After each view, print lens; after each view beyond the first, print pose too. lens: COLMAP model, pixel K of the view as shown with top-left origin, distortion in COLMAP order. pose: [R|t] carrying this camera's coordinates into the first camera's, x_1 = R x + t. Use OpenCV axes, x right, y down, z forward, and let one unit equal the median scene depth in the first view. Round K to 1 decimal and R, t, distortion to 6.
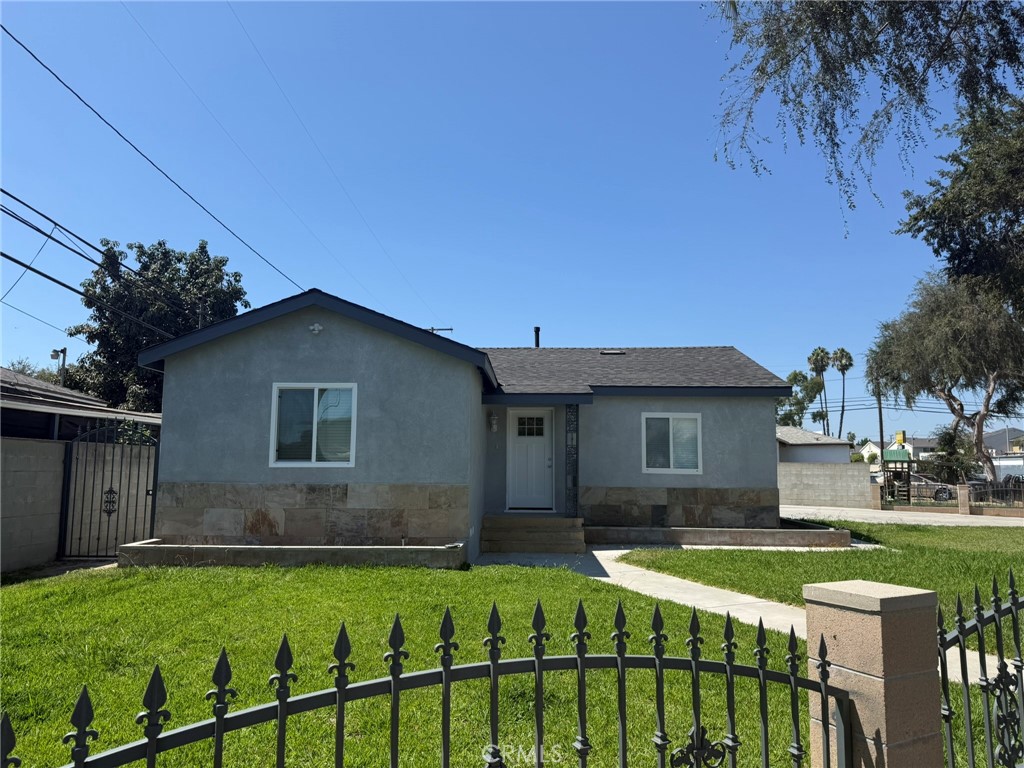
lens RADIAL K [[706.1, 0, 511.7], [0, 706.1, 382.9], [0, 0, 1]] dist [0.084086, -0.011588]
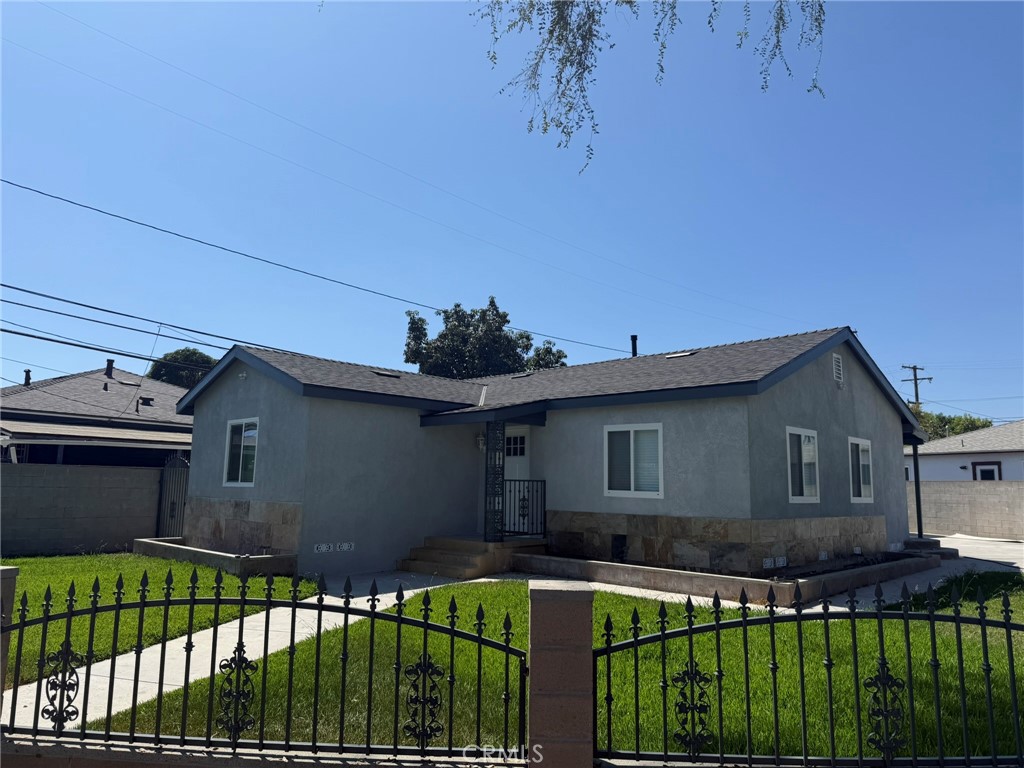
lens RADIAL K [[706.1, 0, 513.4], [0, 706.1, 384.7], [0, 0, 1]] dist [0.084086, -0.011588]
pose [[0.734907, -0.091535, -0.671962, 0.697360], [0.071289, 0.995787, -0.057680, 0.034472], [0.674410, -0.005514, 0.738336, 0.293392]]
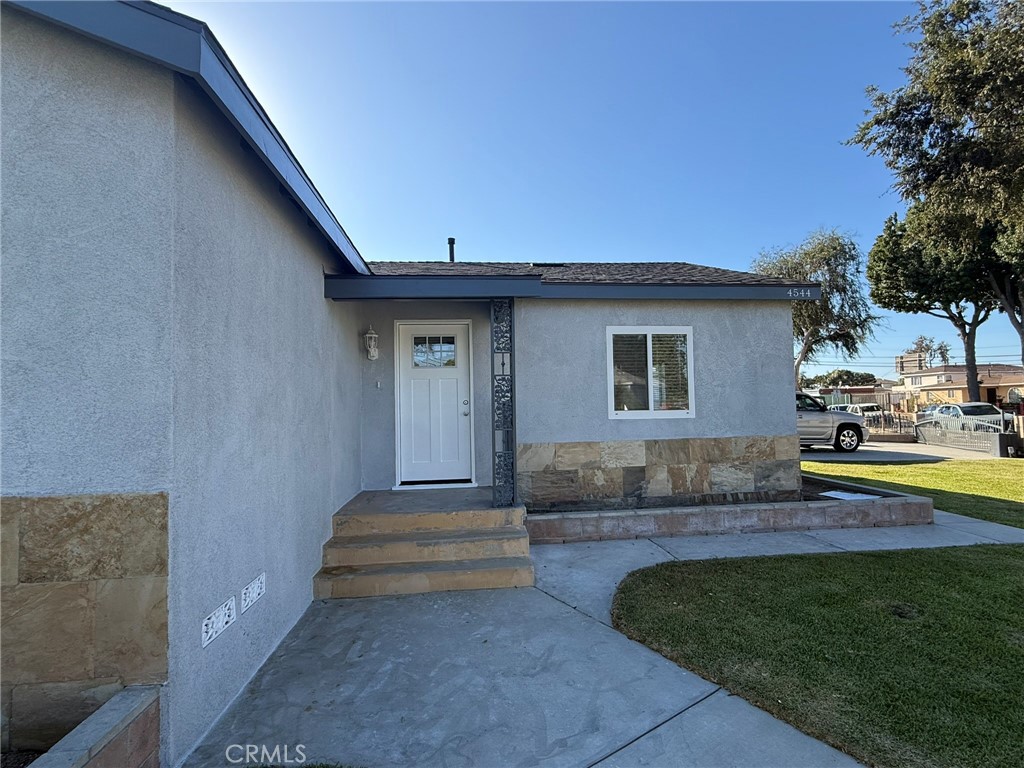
lens RADIAL K [[491.5, 0, 521.1], [0, 491.5, 382.6], [0, 0, 1]] dist [-0.002630, -0.000322]
pose [[0.989480, -0.021017, 0.143138, 0.041094], [0.011679, 0.997766, 0.065769, 0.063492], [-0.144200, -0.063406, 0.987515, 0.572034]]
